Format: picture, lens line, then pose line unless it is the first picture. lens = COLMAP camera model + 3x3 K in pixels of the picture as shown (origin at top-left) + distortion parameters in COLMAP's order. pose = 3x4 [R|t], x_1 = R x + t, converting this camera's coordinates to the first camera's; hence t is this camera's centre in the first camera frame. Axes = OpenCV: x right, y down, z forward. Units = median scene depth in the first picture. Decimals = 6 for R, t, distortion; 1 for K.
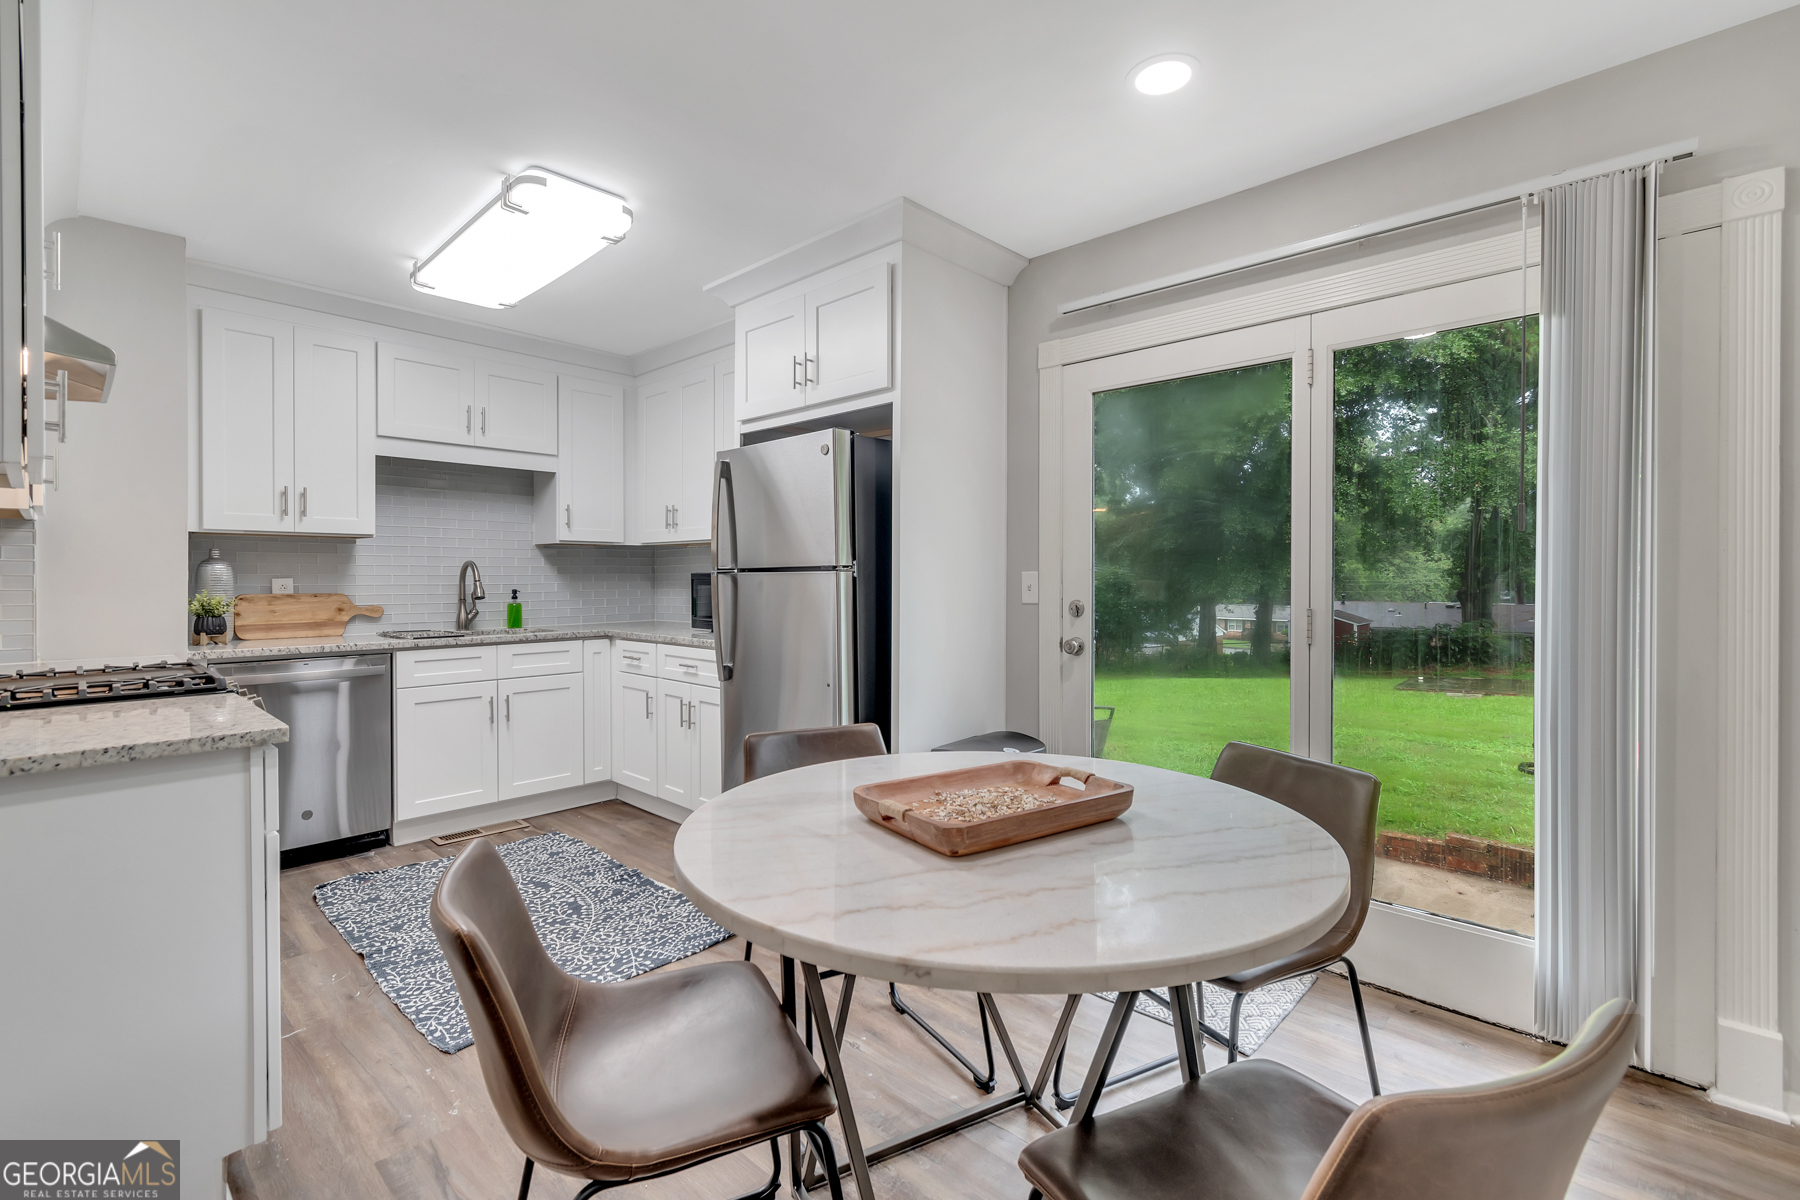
lens RADIAL K [[800.7, 0, 891.8], [0, 800.7, 584.2], [0, 0, 1]] dist [0.004245, -0.002143]
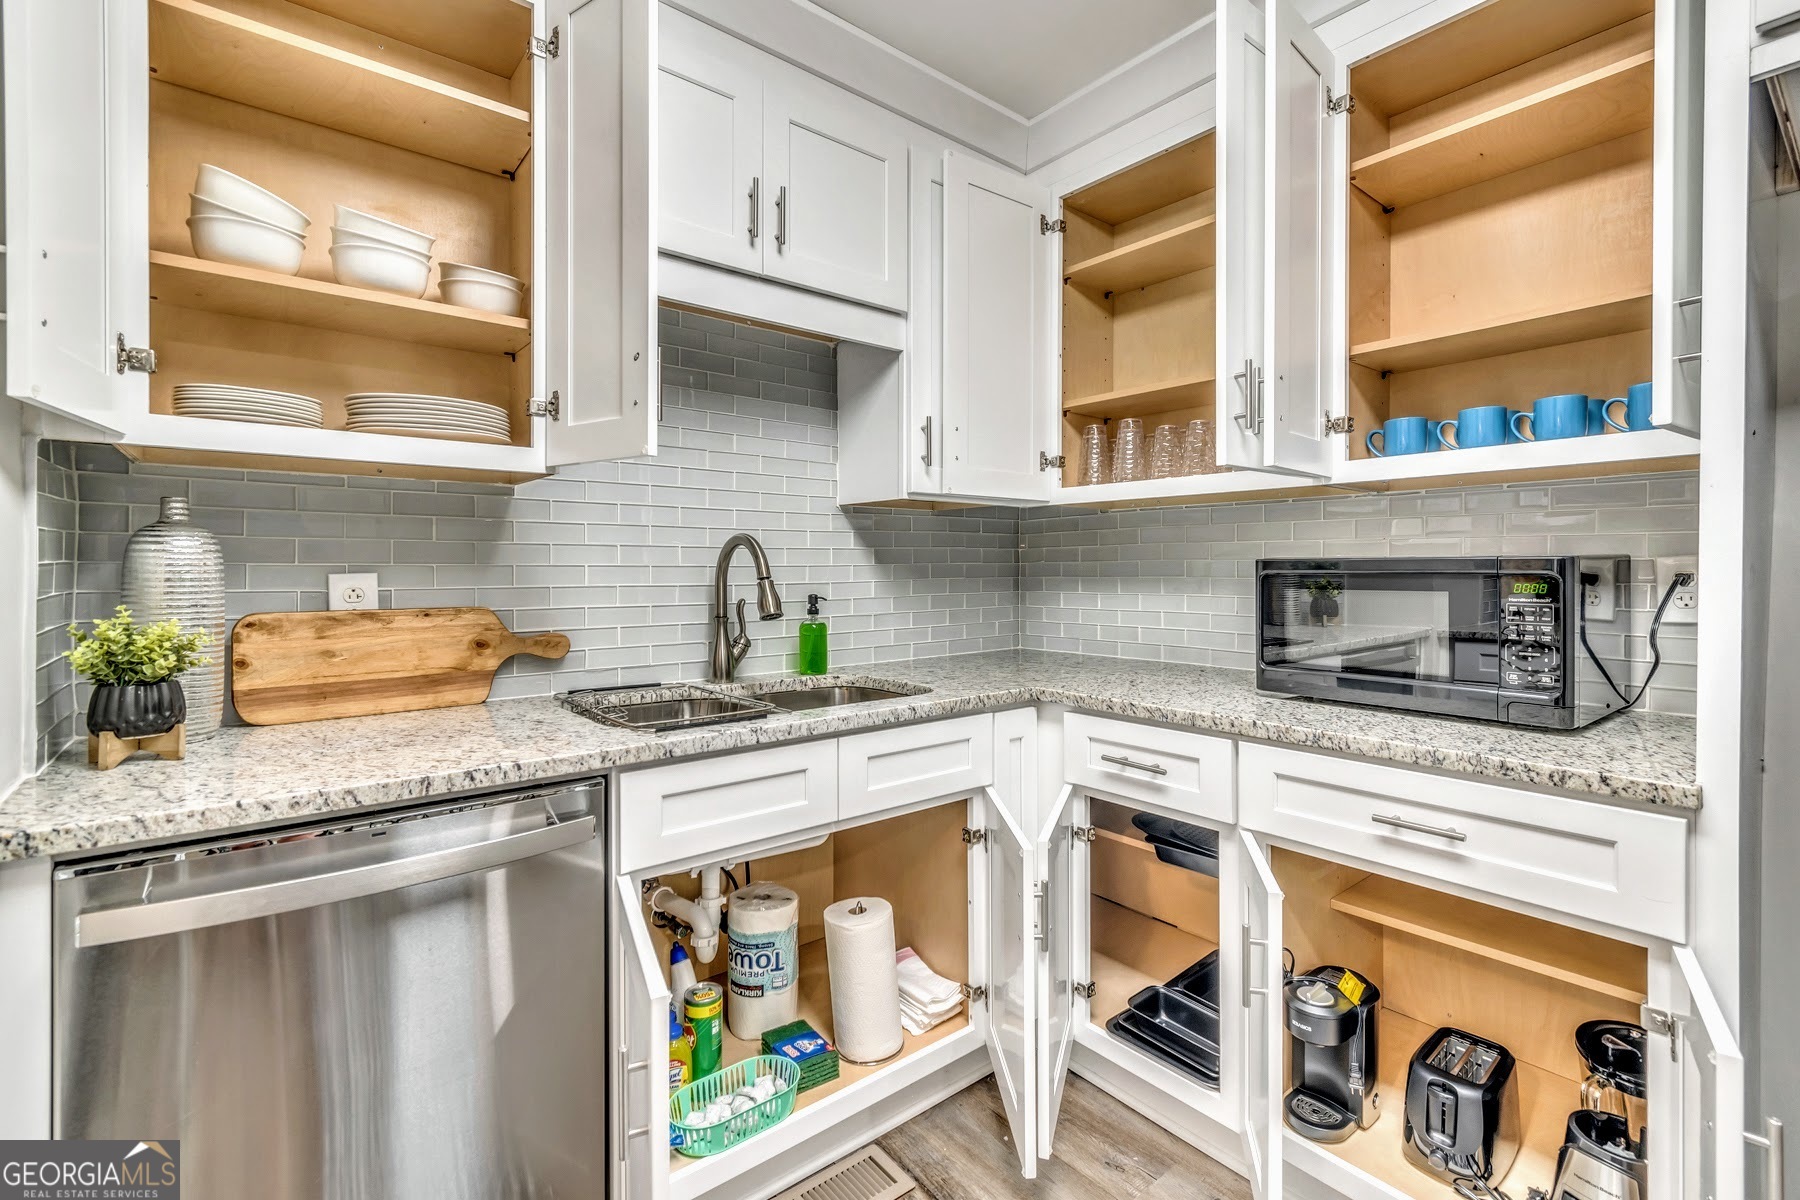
lens RADIAL K [[800.7, 0, 906.8], [0, 800.7, 568.7], [0, 0, 1]] dist [0.004245, -0.002143]
pose [[0.993113, -0.001501, -0.117149, -0.424591], [0.000469, 0.999961, -0.008844, -0.005960], [0.117158, 0.008728, 0.993075, 0.621166]]
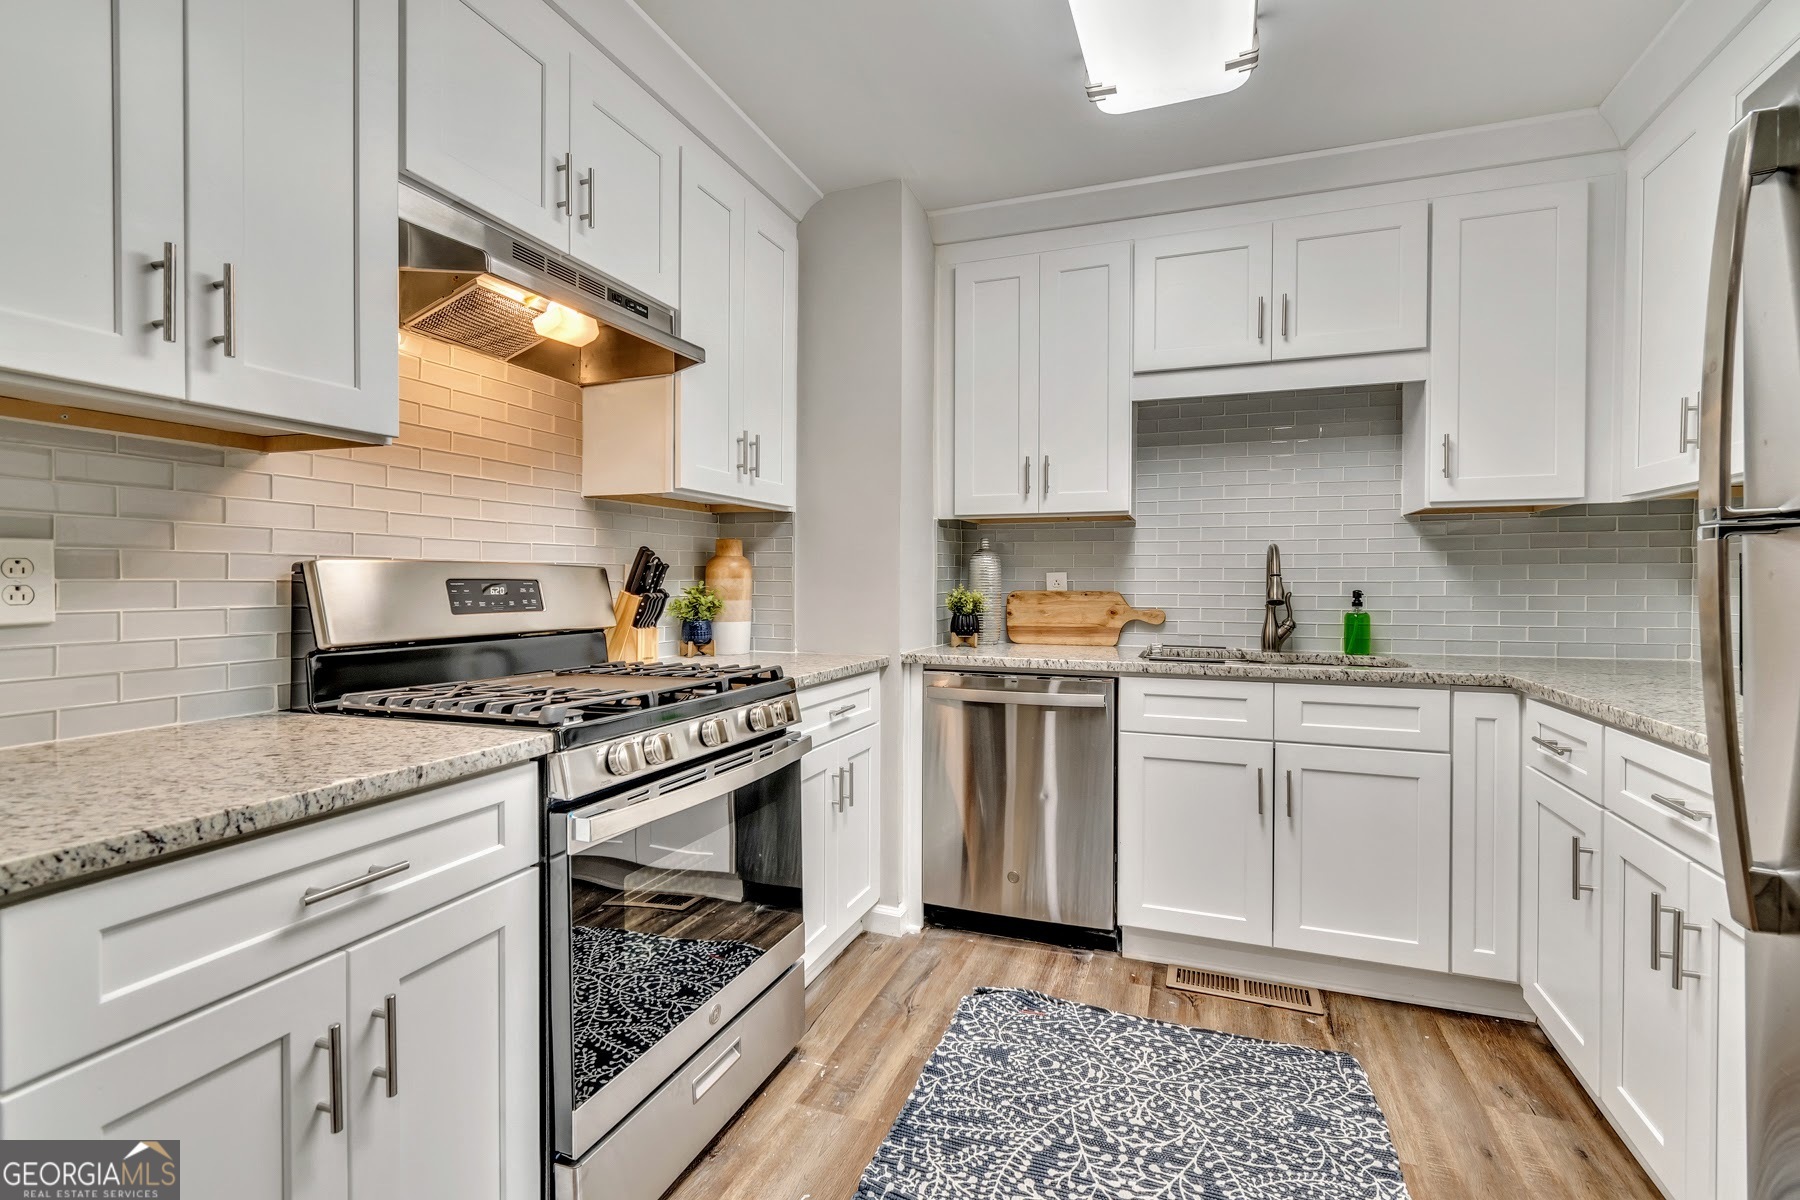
lens RADIAL K [[800.7, 0, 901.5], [0, 800.7, 587.8], [0, 0, 1]] dist [0.004245, -0.002143]
pose [[0.395858, 0.009061, -0.918267, -0.062356], [-0.012049, 0.999916, 0.004672, 0.006865], [0.918233, 0.009214, 0.395934, 0.531222]]
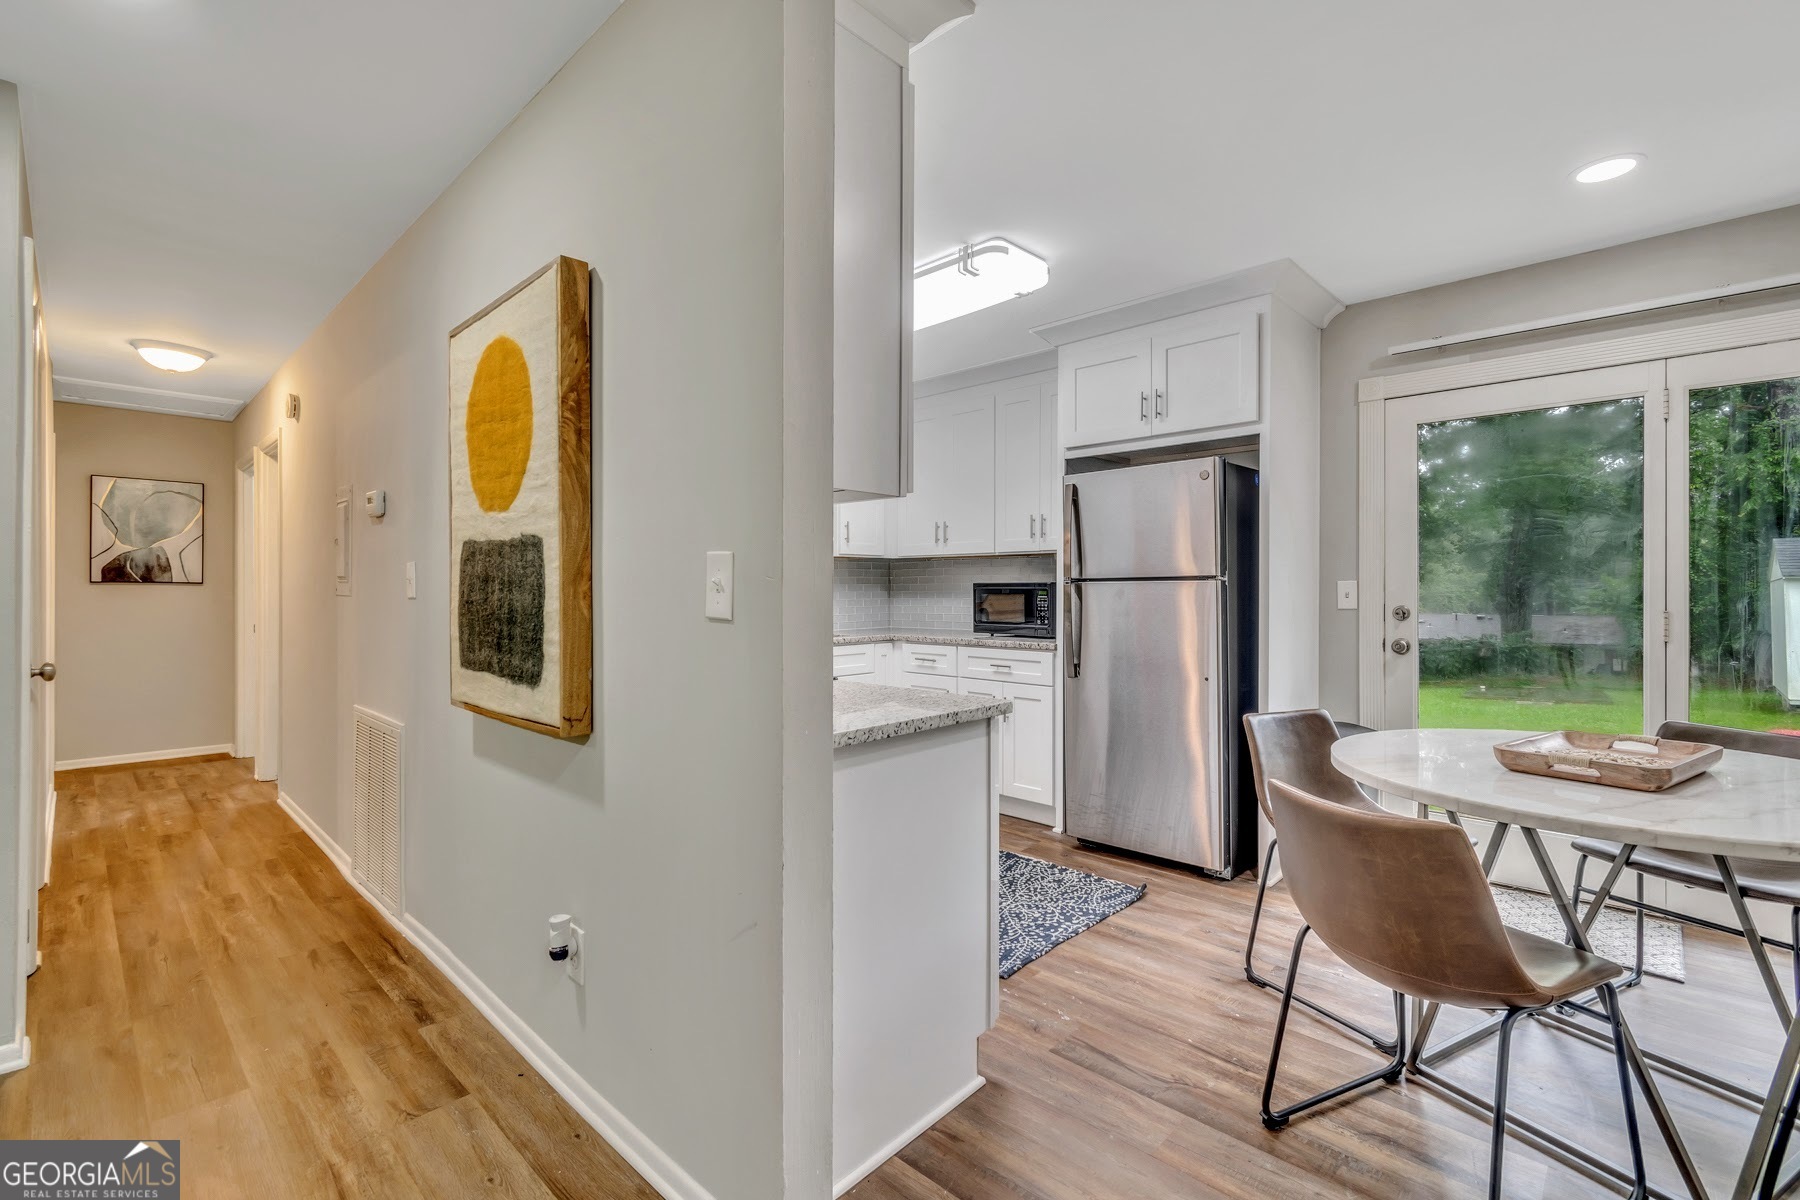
lens RADIAL K [[800.7, 0, 891.1], [0, 800.7, 588.7], [0, 0, 1]] dist [0.004245, -0.002143]
pose [[0.999904, -0.001713, -0.013714, -0.386662], [0.001590, 0.999958, -0.008972, 0.003992], [0.013729, 0.008950, 0.999866, -0.117167]]
